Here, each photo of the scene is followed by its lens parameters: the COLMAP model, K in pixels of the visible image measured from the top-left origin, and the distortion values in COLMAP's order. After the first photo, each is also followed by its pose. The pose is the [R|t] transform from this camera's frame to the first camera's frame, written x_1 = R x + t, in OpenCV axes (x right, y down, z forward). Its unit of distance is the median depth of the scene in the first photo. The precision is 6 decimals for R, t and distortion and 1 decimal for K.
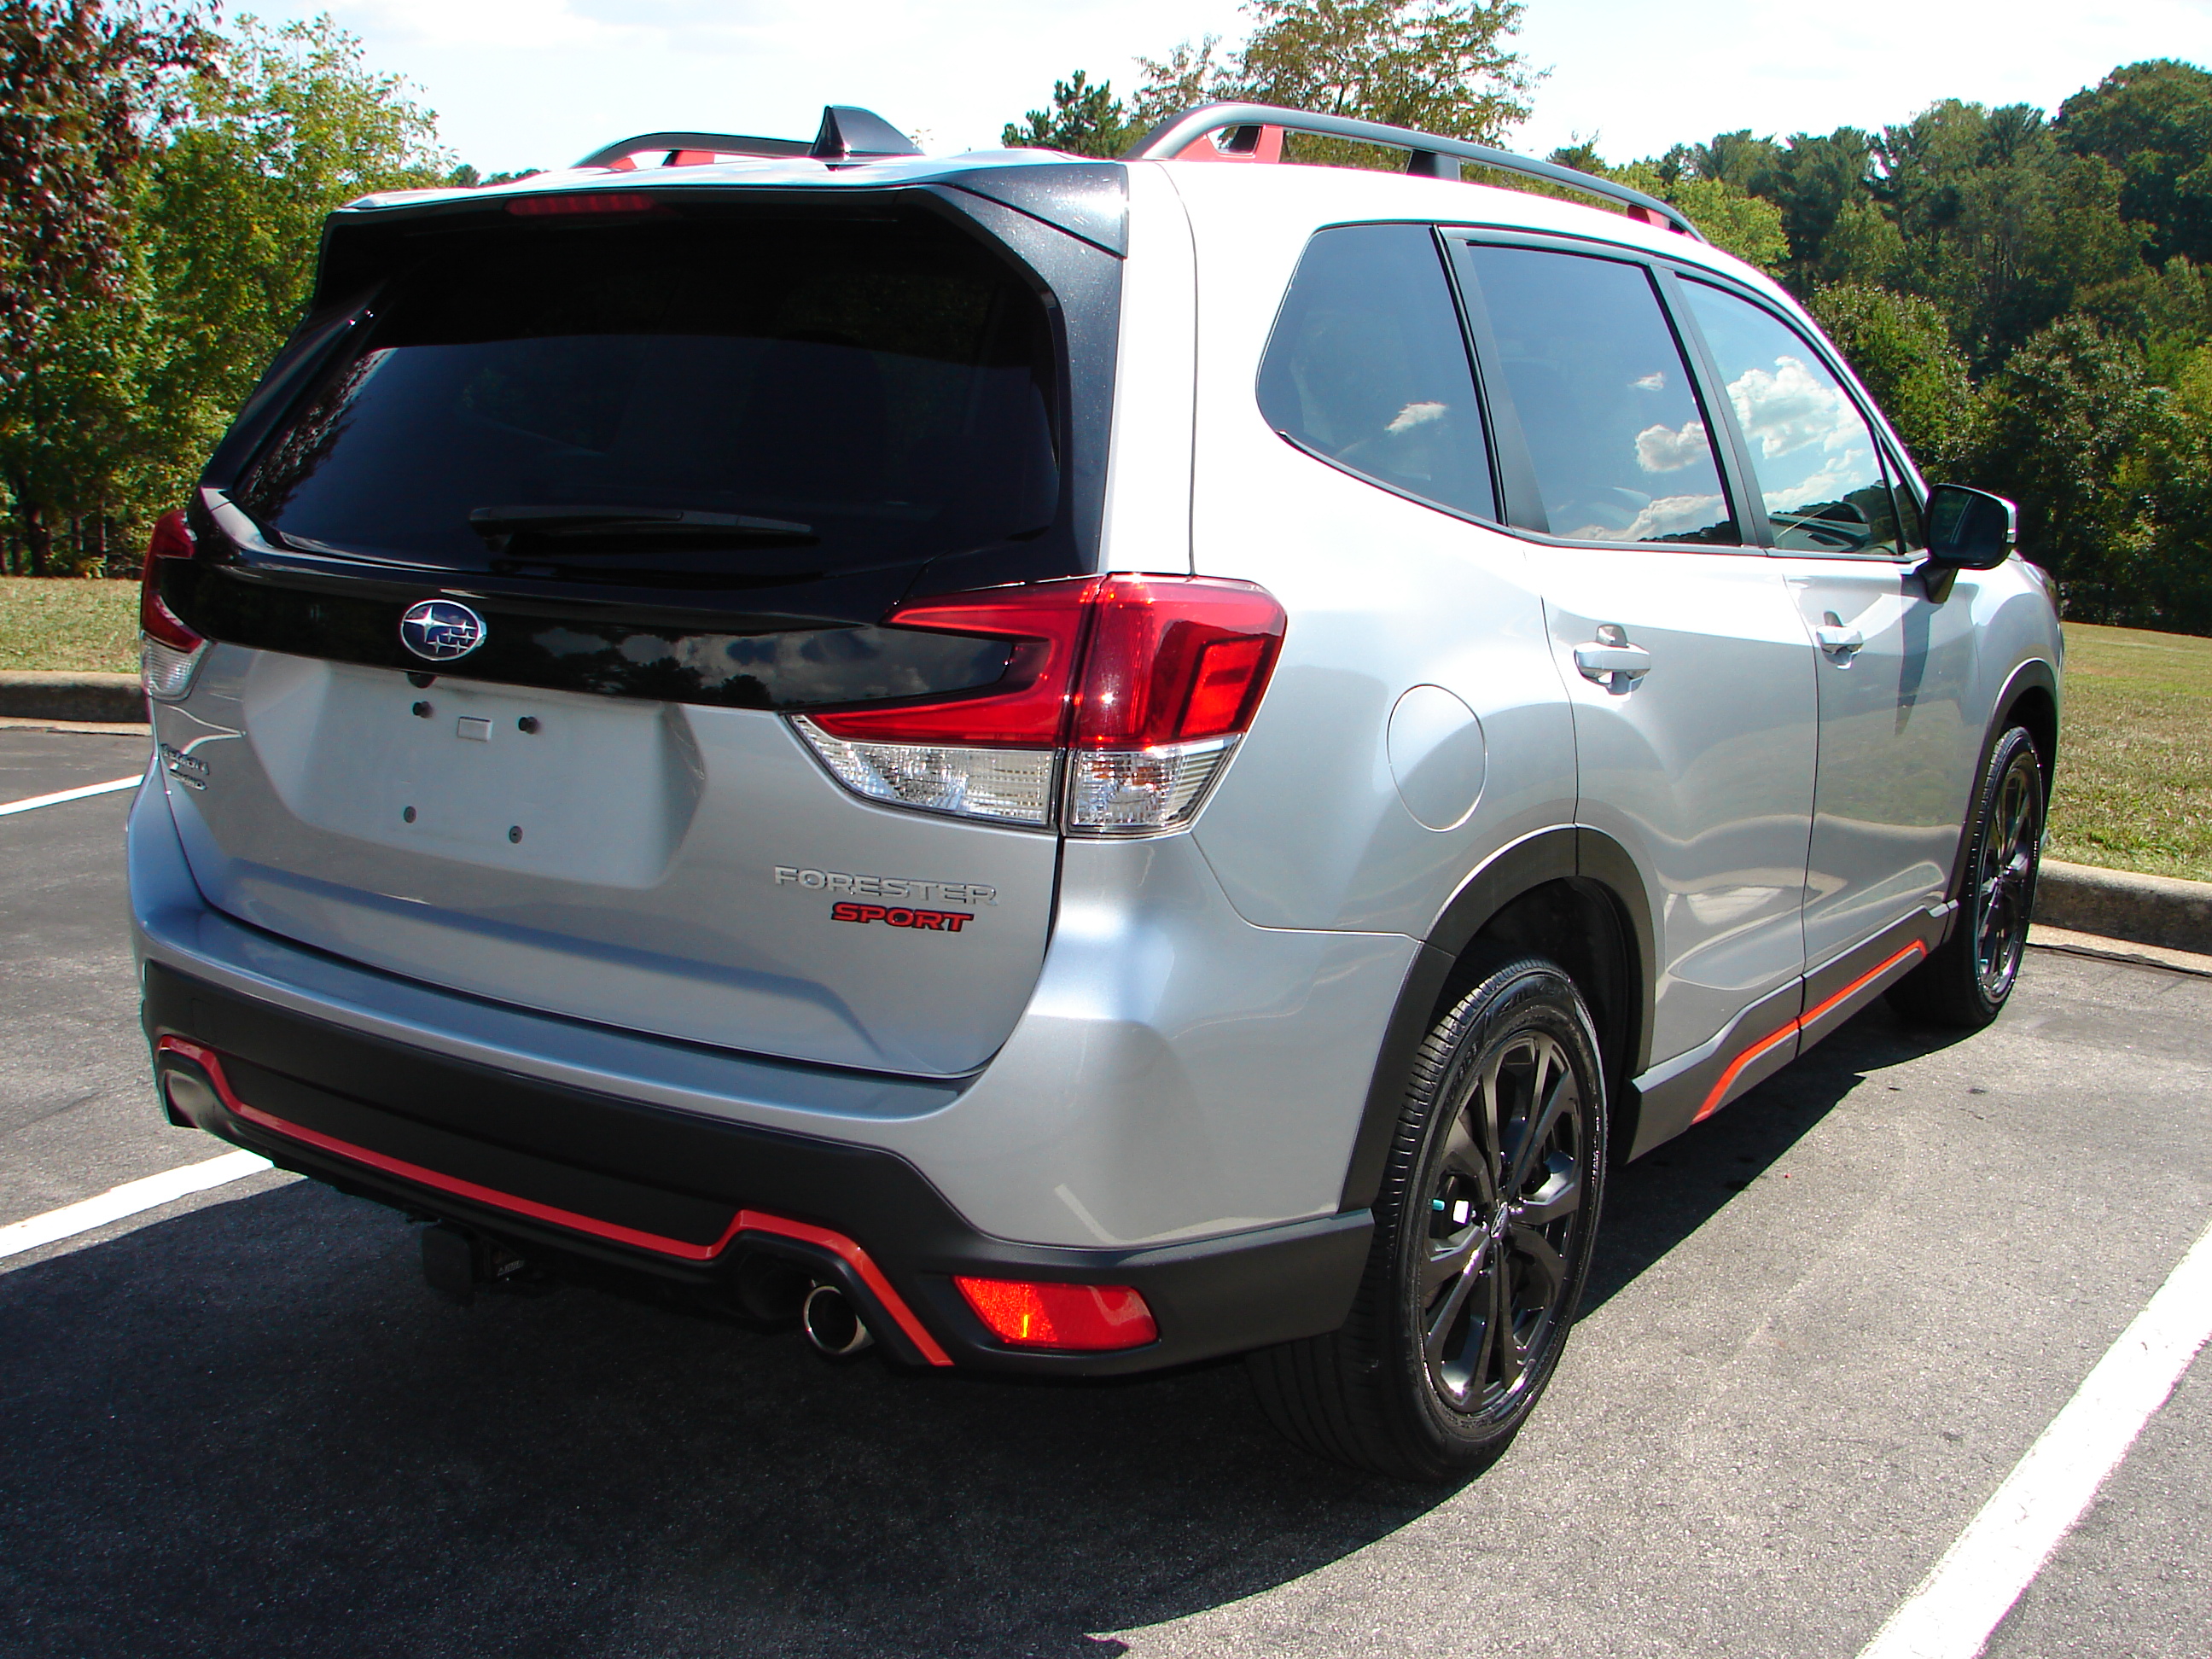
lens RADIAL K [[2441.4, 0, 1157.5], [0, 2441.4, 909.9], [0, 0, 1]] dist [-0.220620, 0.290886]
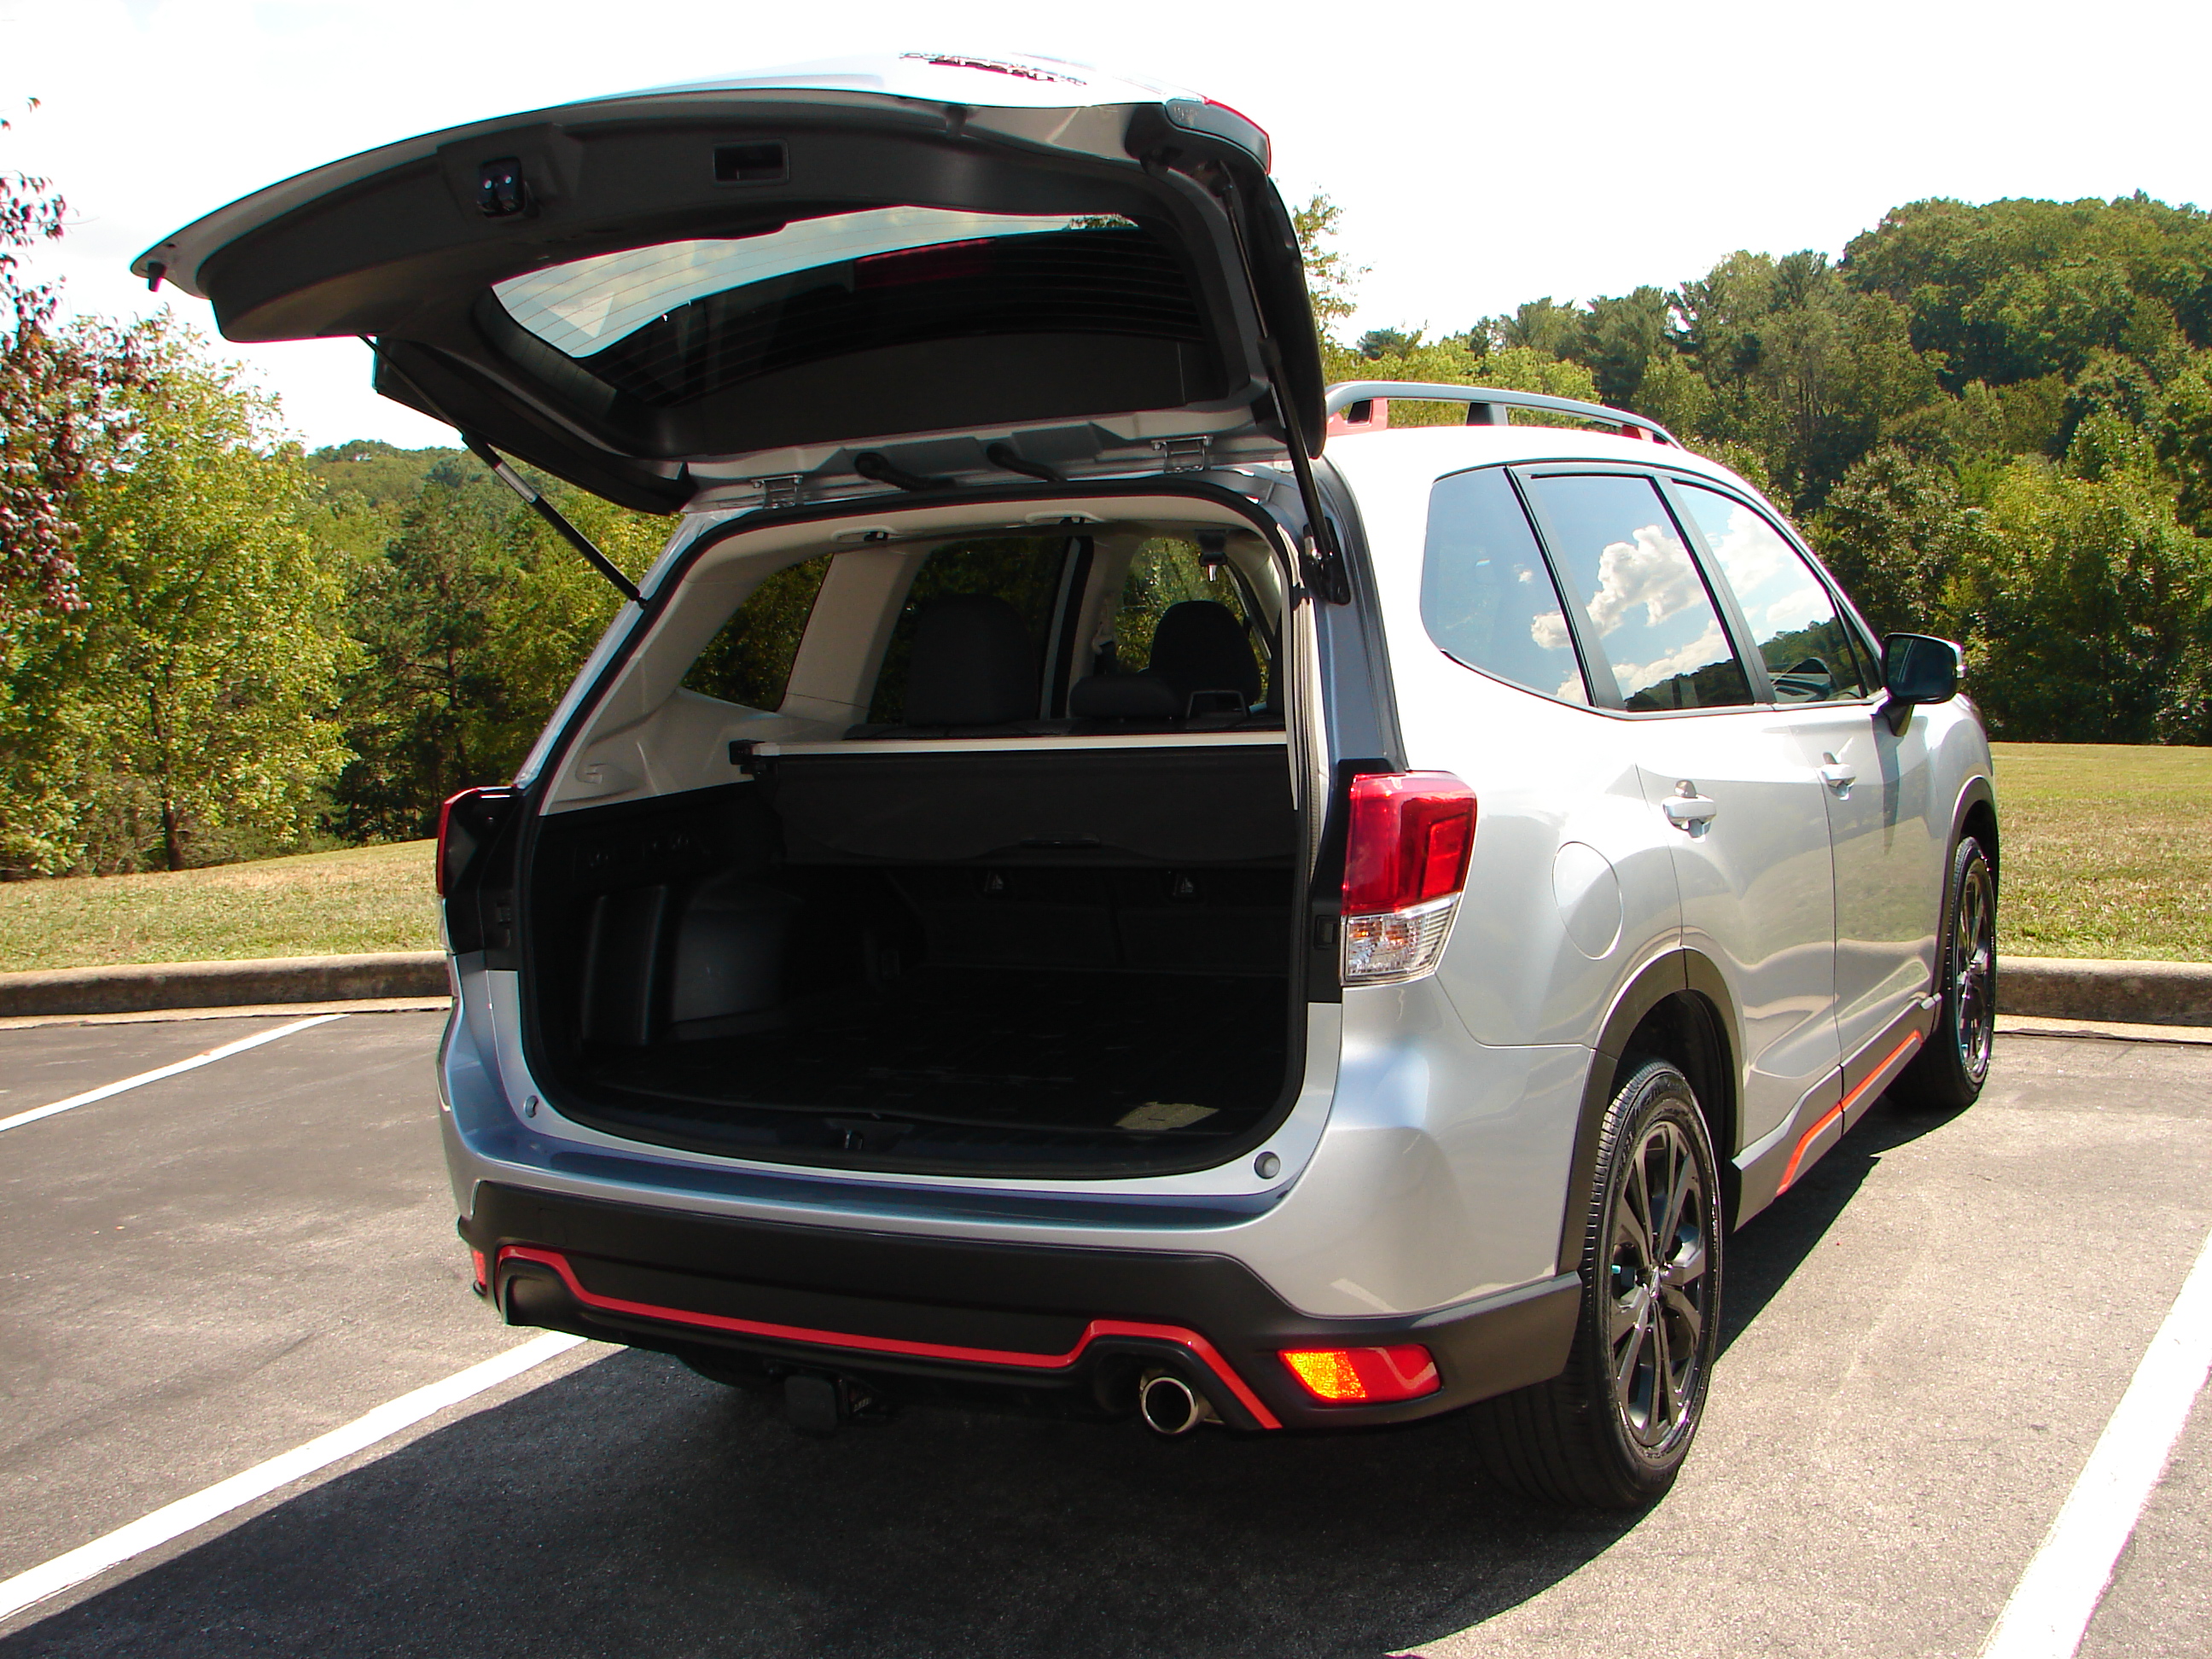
lens RADIAL K [[2449.3, 0, 1178.5], [0, 2449.3, 899.1], [0, 0, 1]] dist [-0.219227, 0.289992]
pose [[0.993236, -0.096788, 0.064138, -0.104140], [0.102031, 0.991208, -0.084241, 0.012047], [-0.055421, 0.090215, 0.994379, -0.131494]]
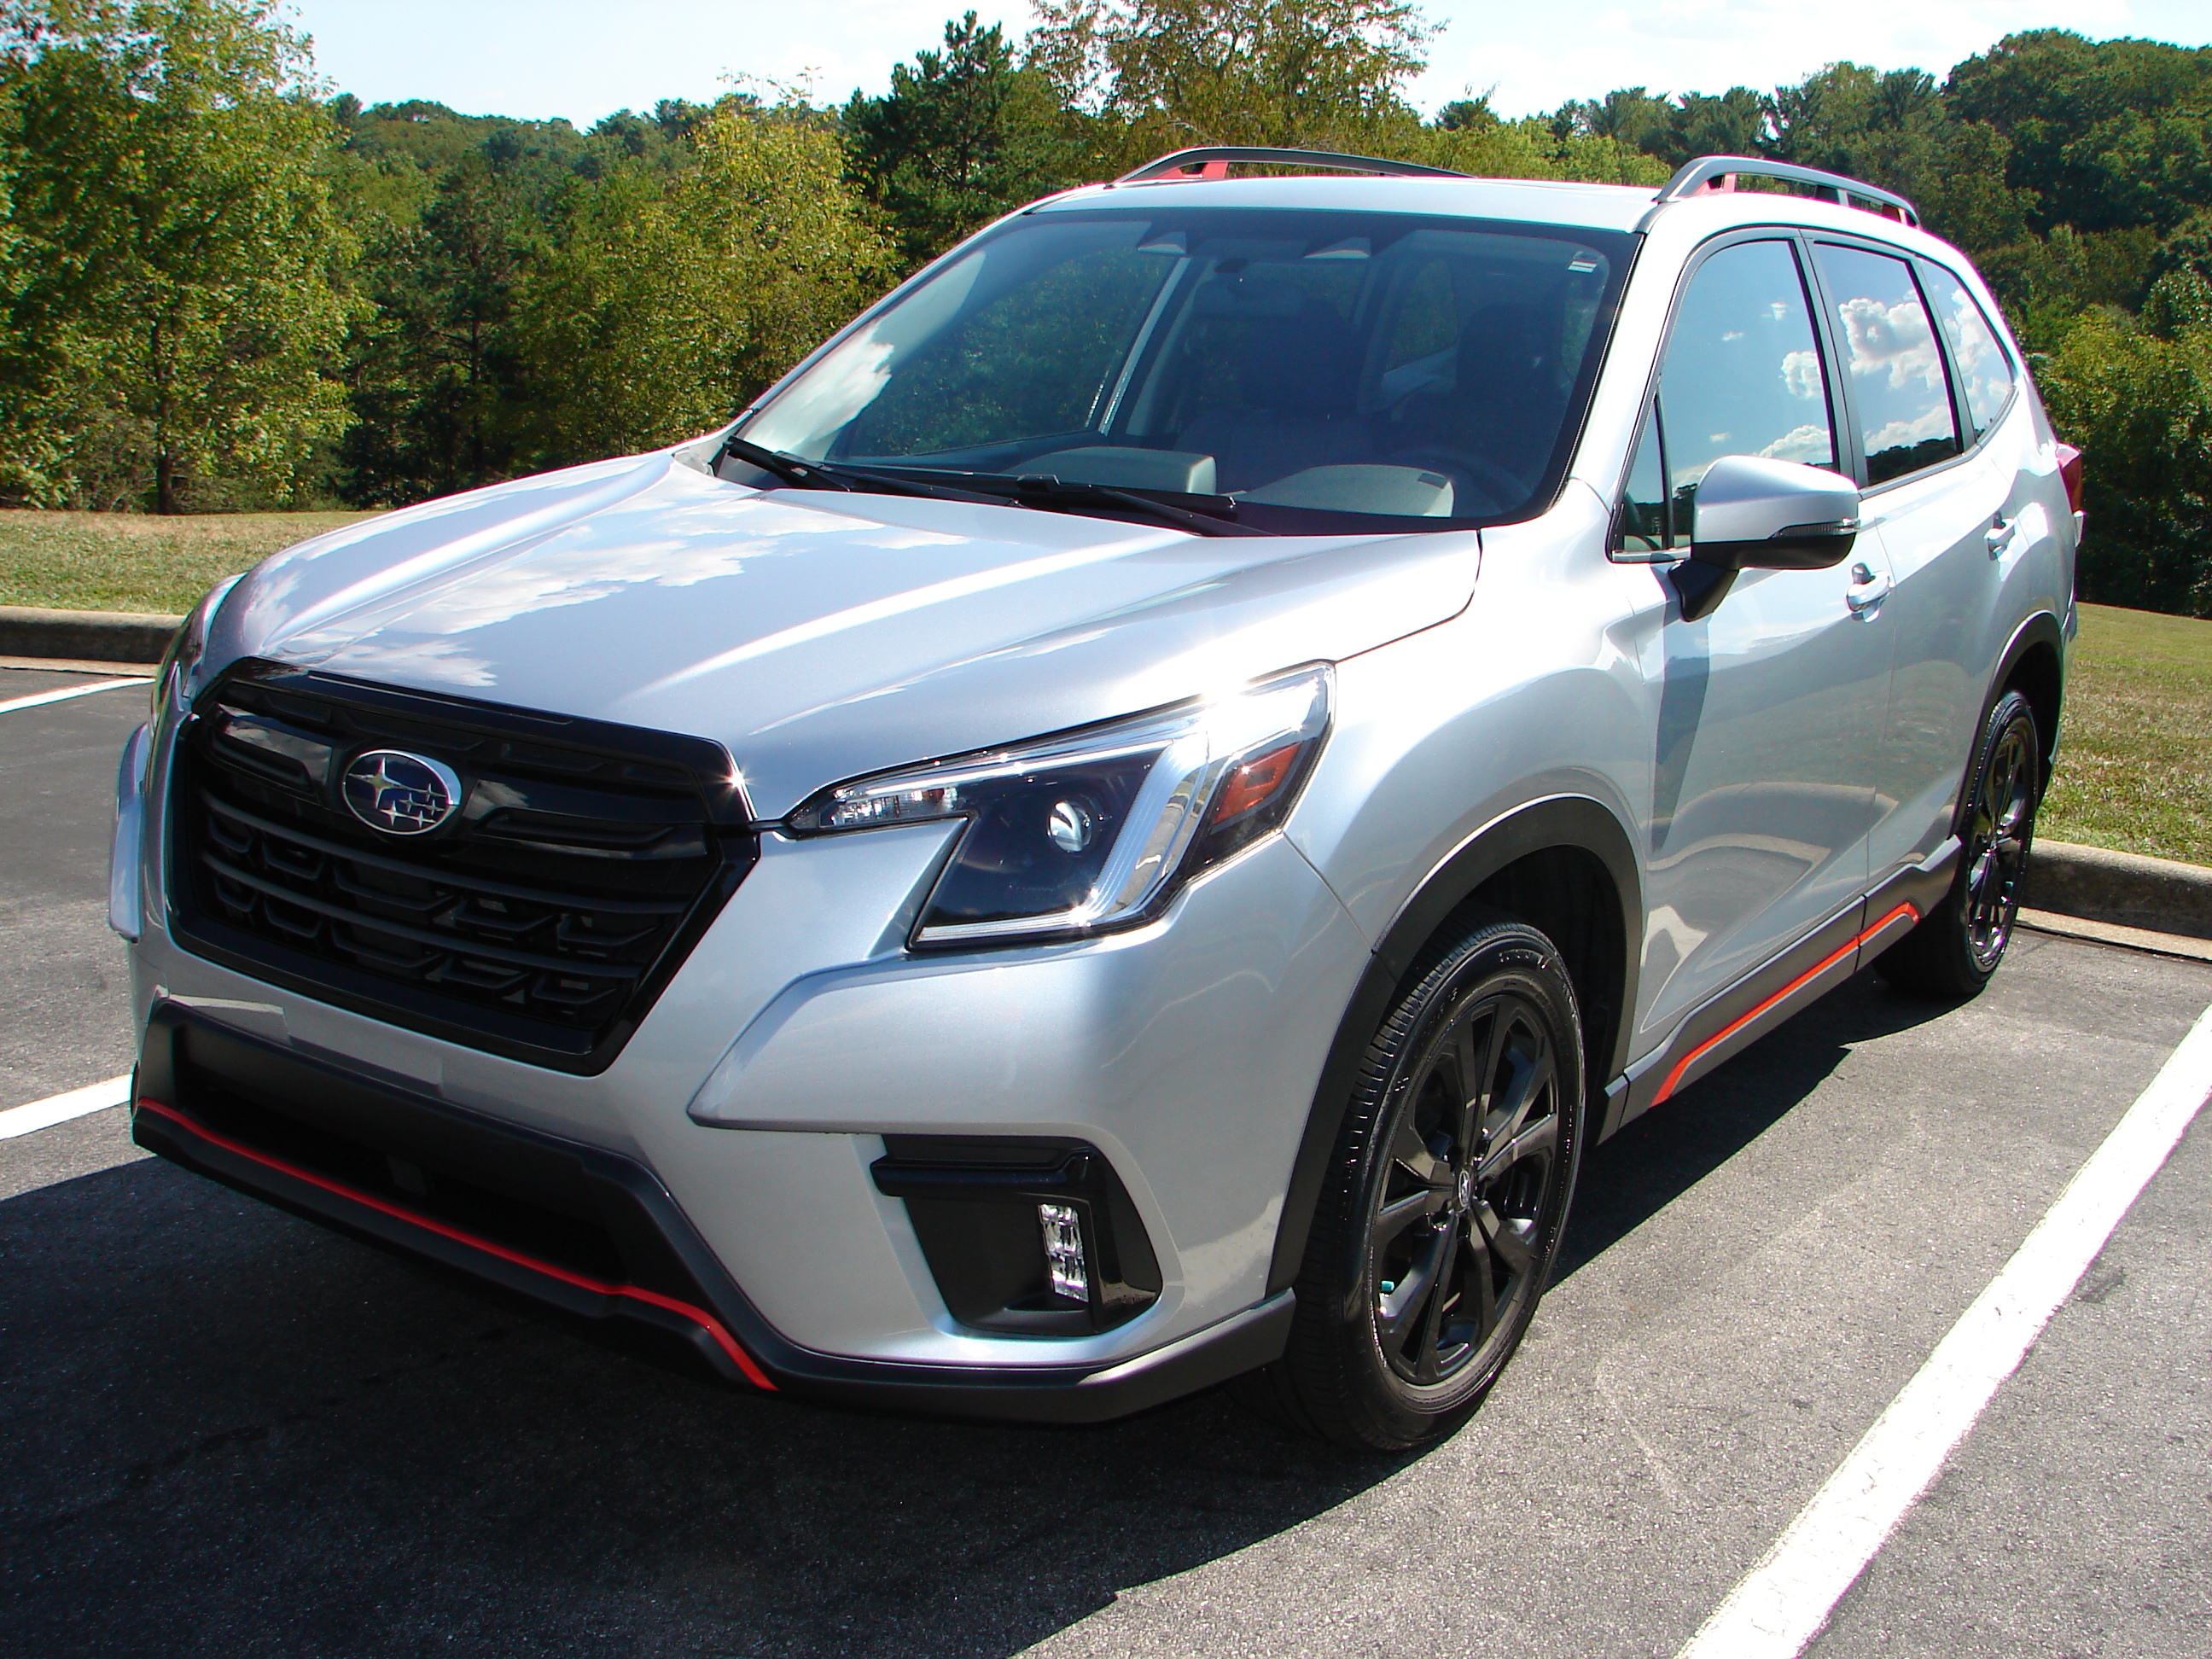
lens RADIAL K [[2441.4, 0, 1157.5], [0, 2441.4, 909.9], [0, 0, 1]] dist [-0.220620, 0.290886]
pose [[0.998786, 0.010720, 0.048087, 0.013805], [-0.011732, 0.999714, 0.020820, 0.000151], [-0.047850, -0.021359, 0.998626, 0.022056]]
